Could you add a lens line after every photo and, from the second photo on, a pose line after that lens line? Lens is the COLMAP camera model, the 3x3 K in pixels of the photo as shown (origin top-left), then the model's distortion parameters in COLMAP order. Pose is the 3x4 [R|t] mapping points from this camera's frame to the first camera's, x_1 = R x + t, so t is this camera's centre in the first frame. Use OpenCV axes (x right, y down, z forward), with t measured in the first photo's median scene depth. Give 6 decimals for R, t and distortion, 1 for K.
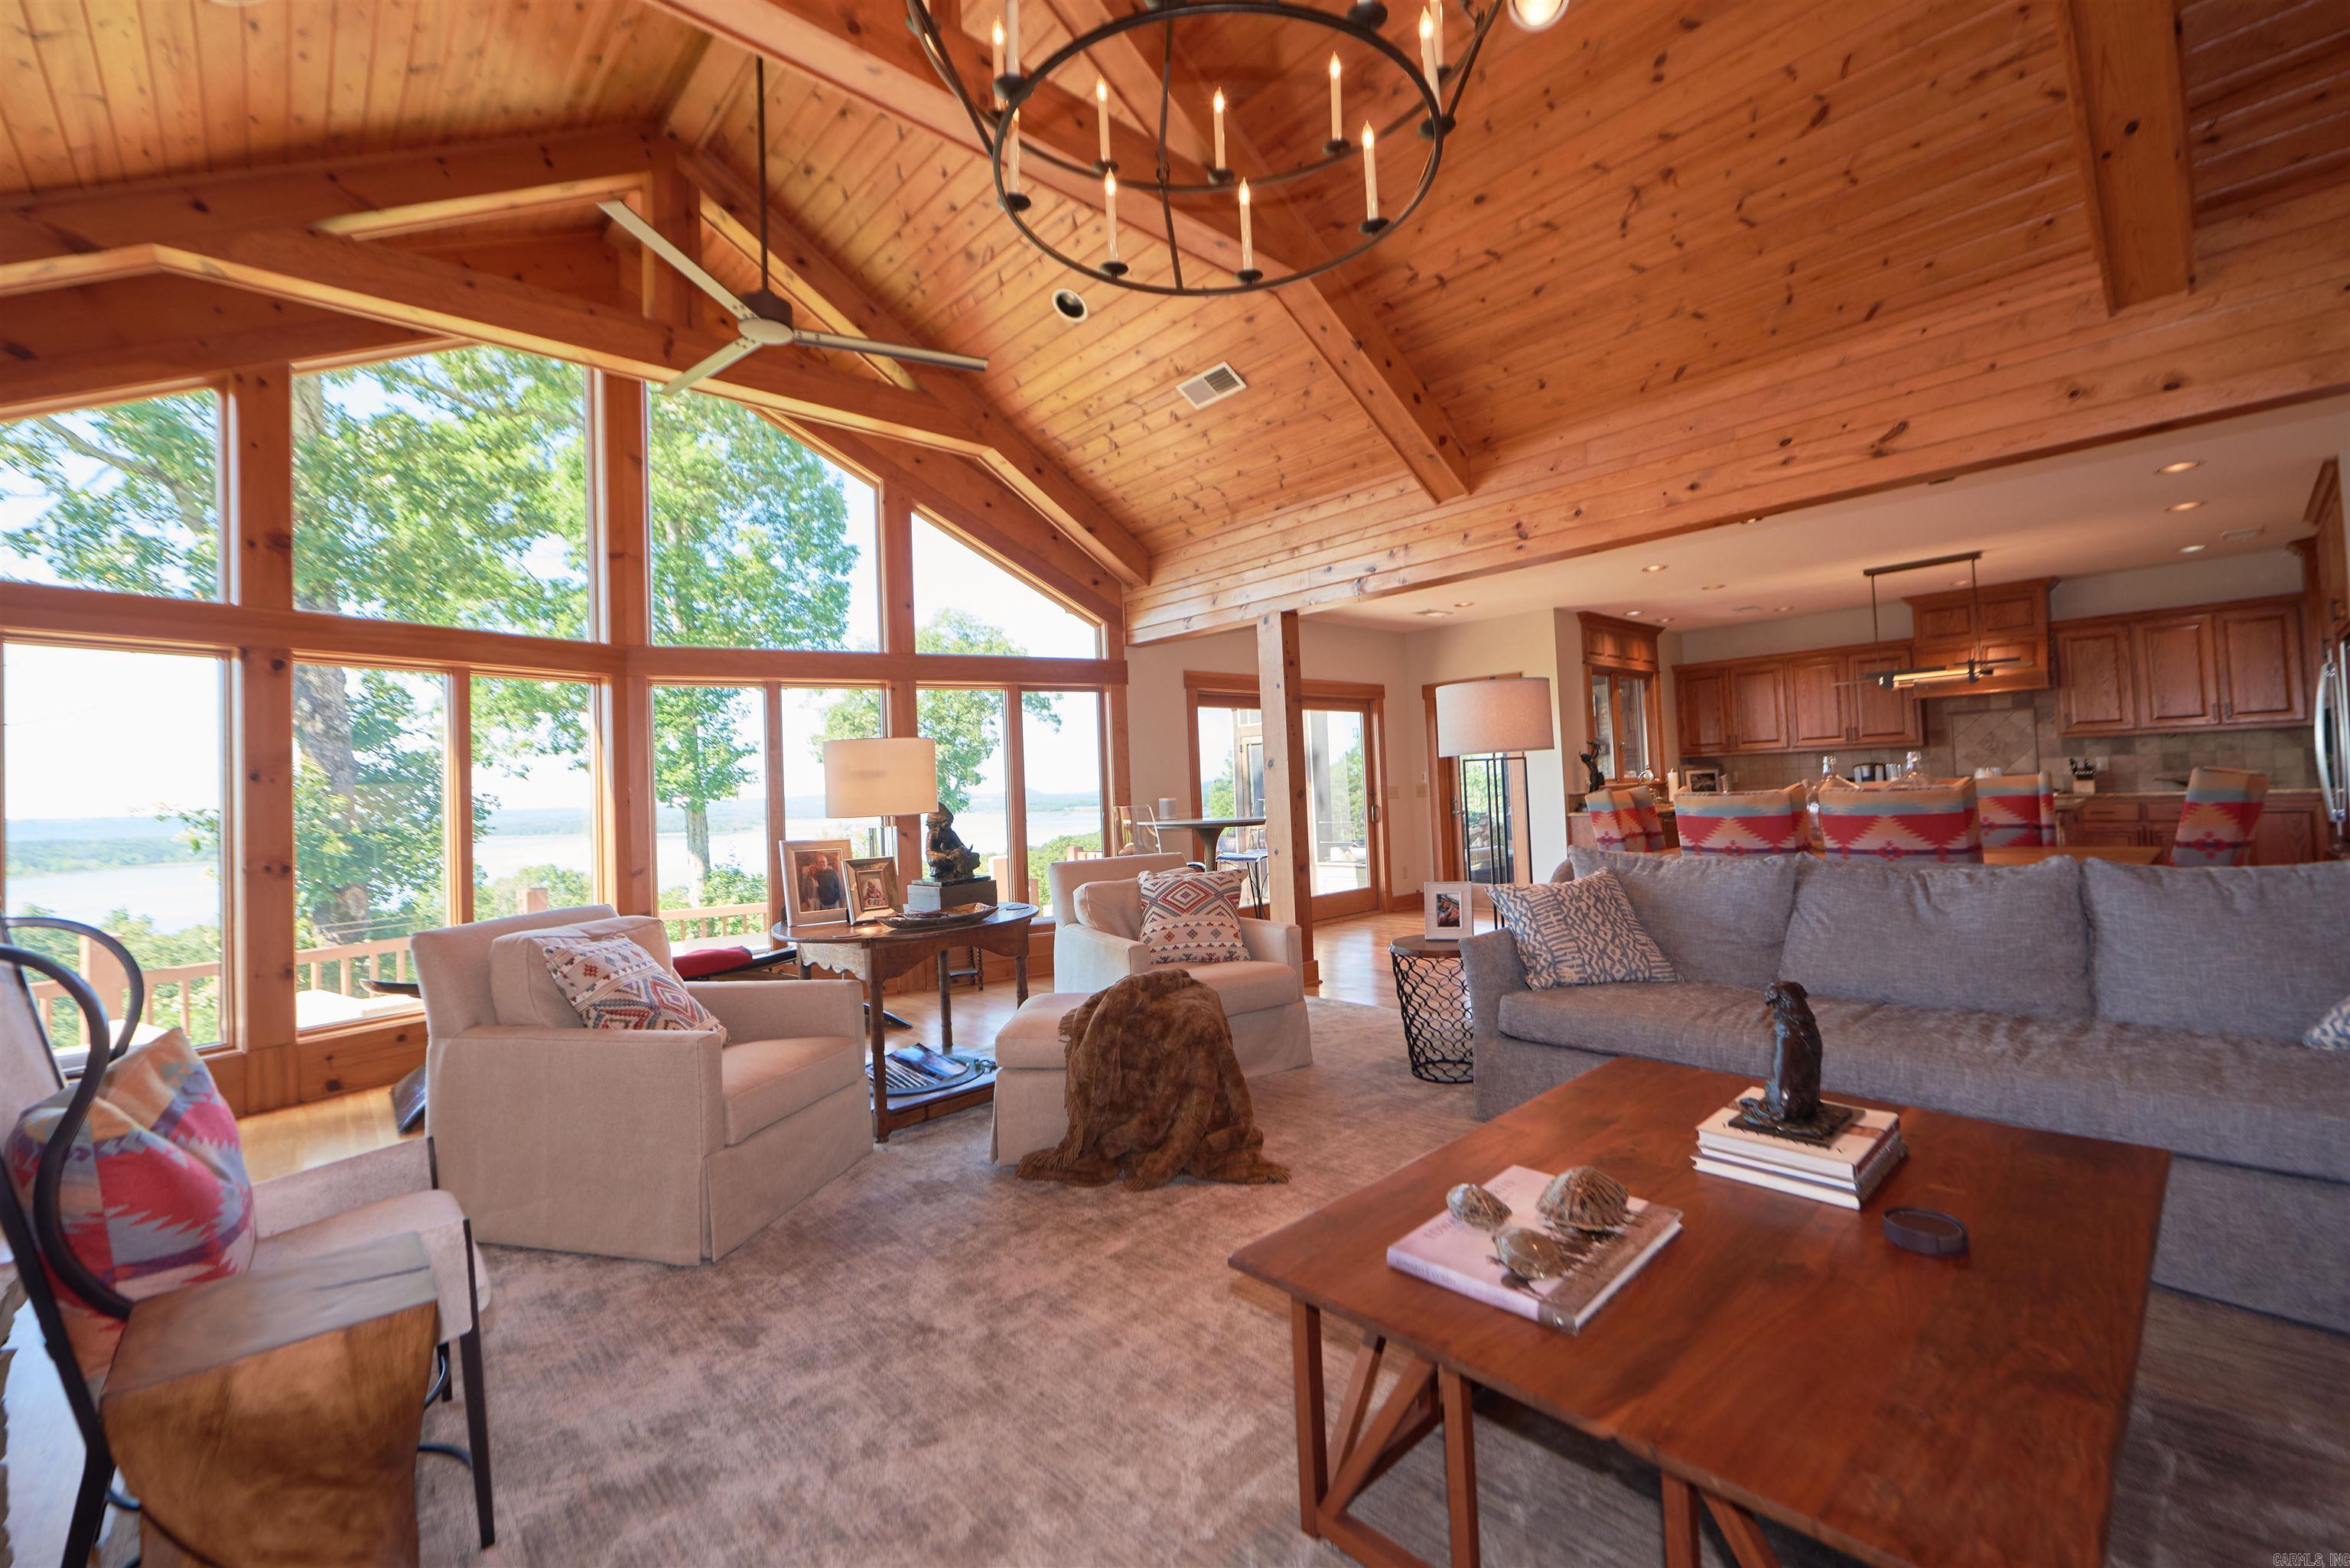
lens RADIAL K [[956.1, 0, 1266.6], [0, 956.1, 756.0], [0, 0, 1]] dist [-0.012824, -0.002542]
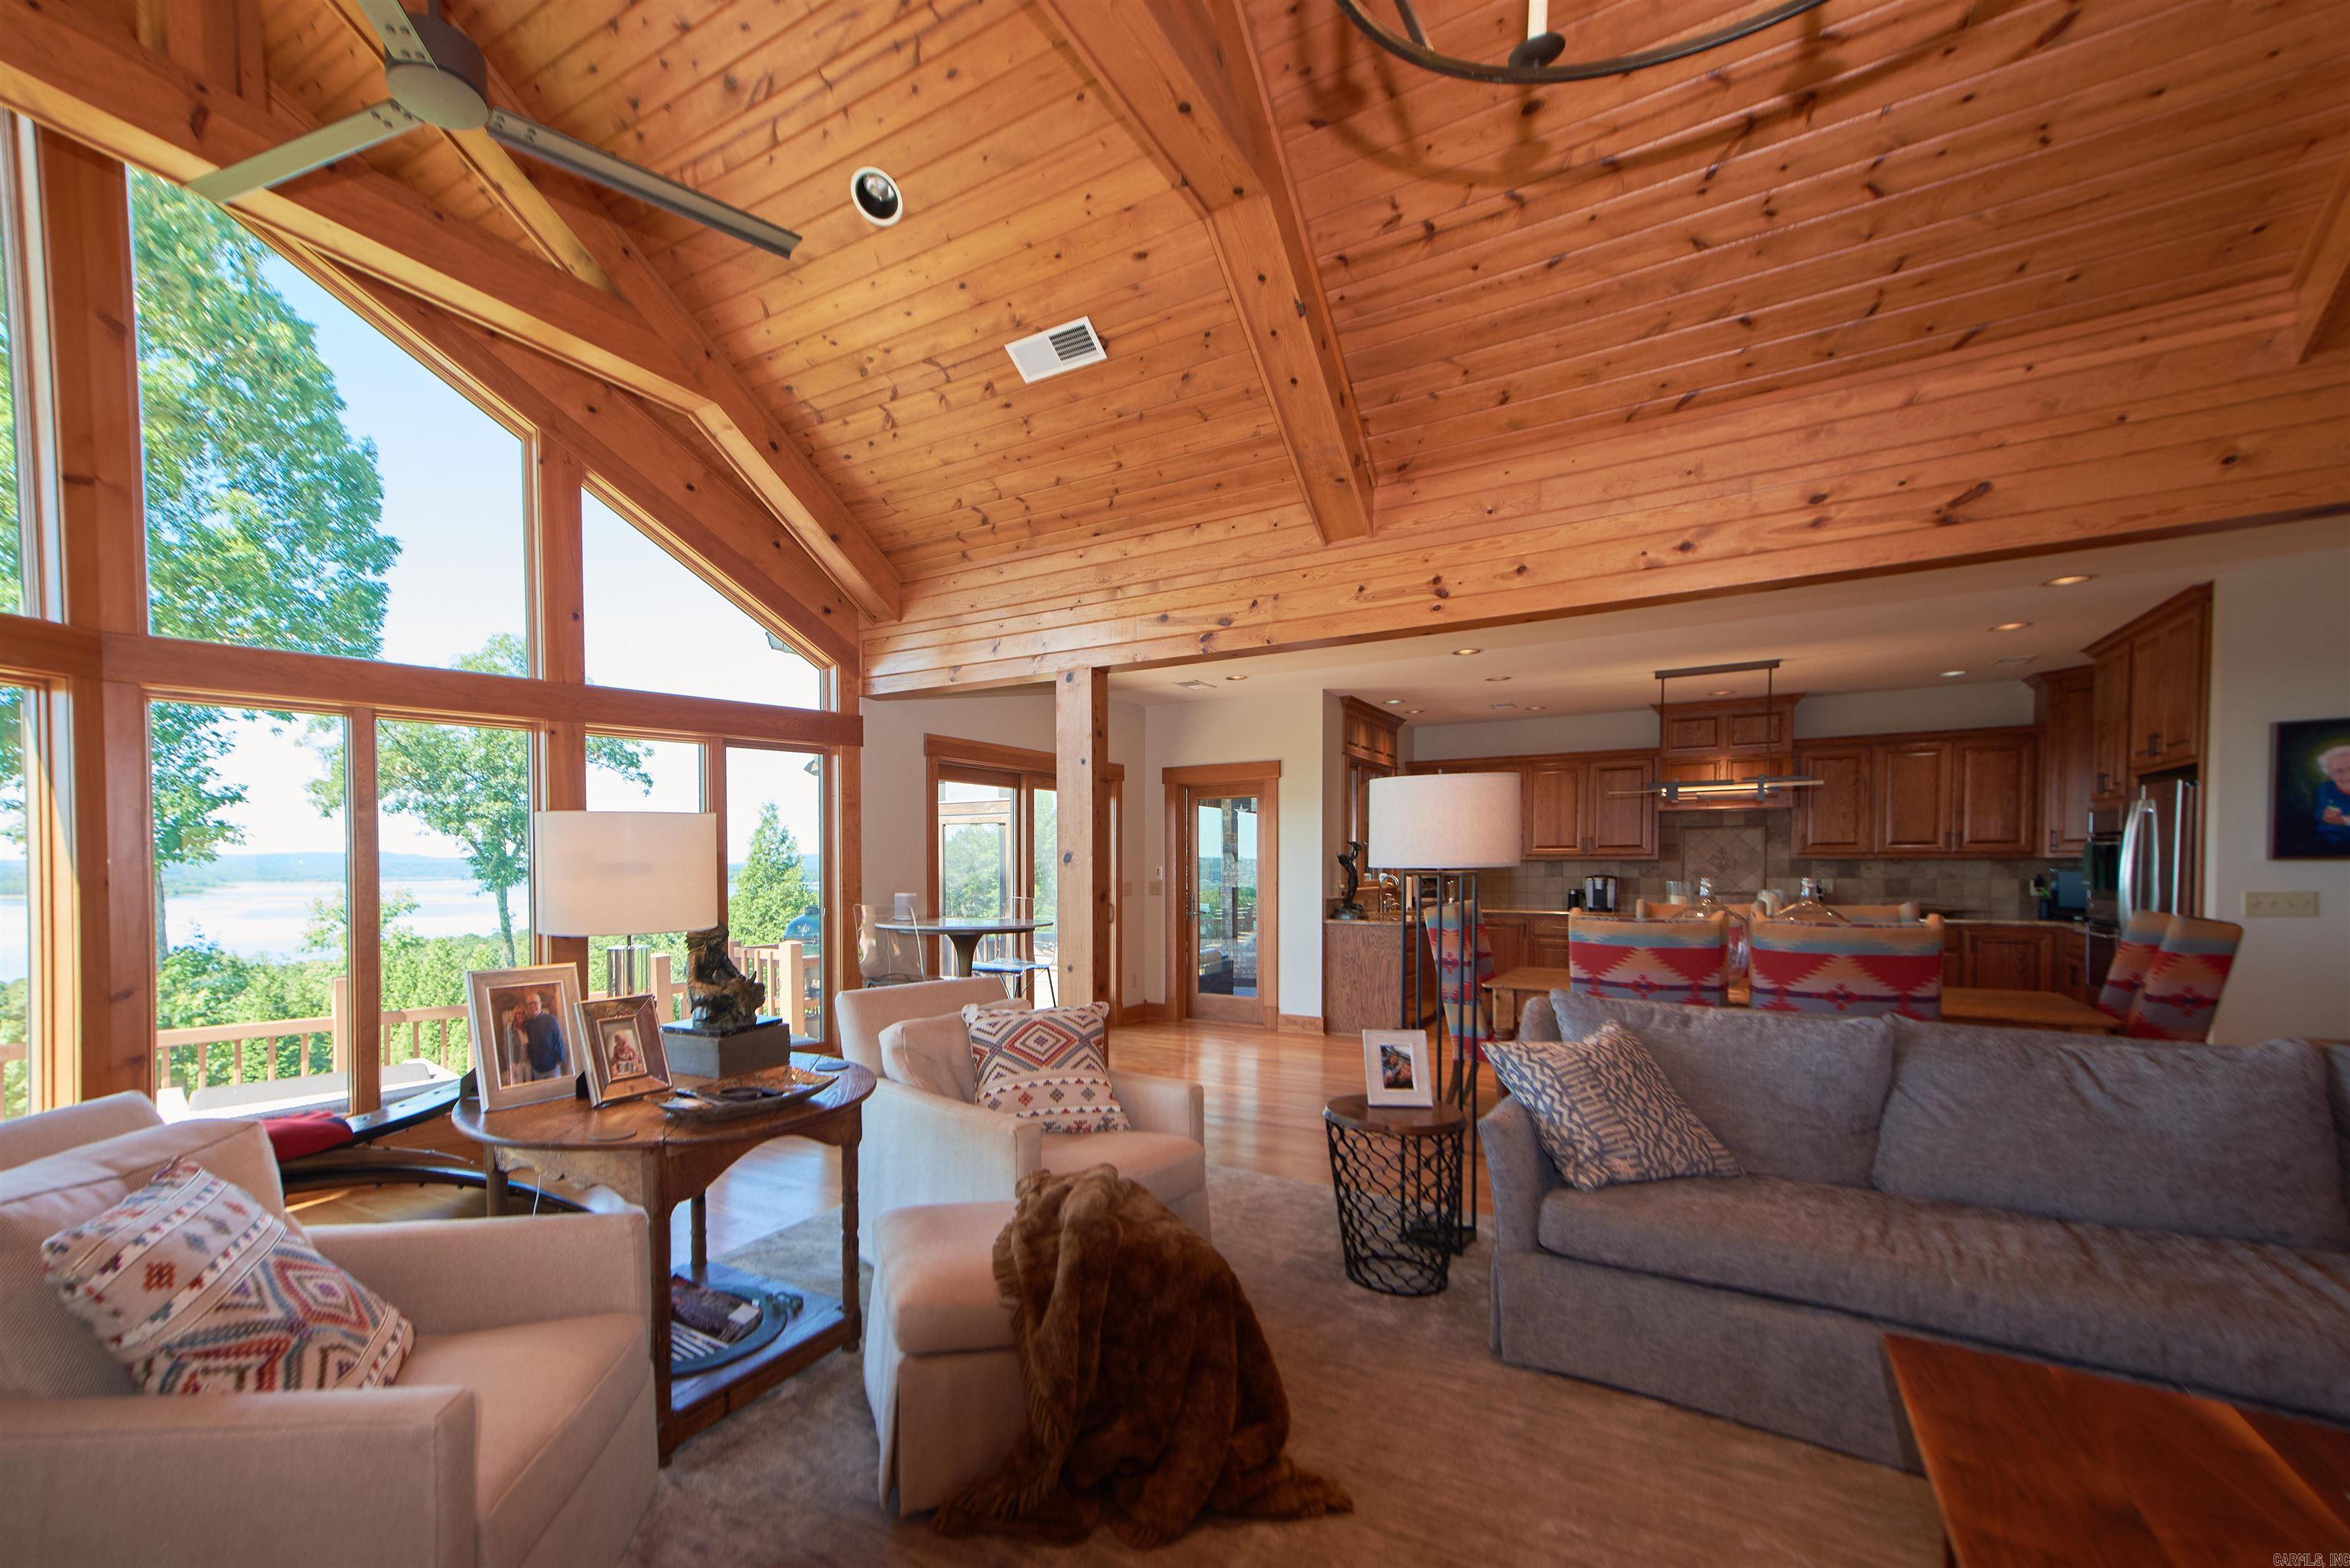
lens RADIAL K [[1029.5, 0, 1104.2], [0, 1029.5, 881.3], [0, 0, 1]] dist [0.031266, -0.000365]
pose [[0.977369, 0.036131, 0.208435, -0.190339], [-0.045011, 0.998263, 0.038017, -0.009278], [-0.206699, -0.046538, 0.977297, 0.200449]]
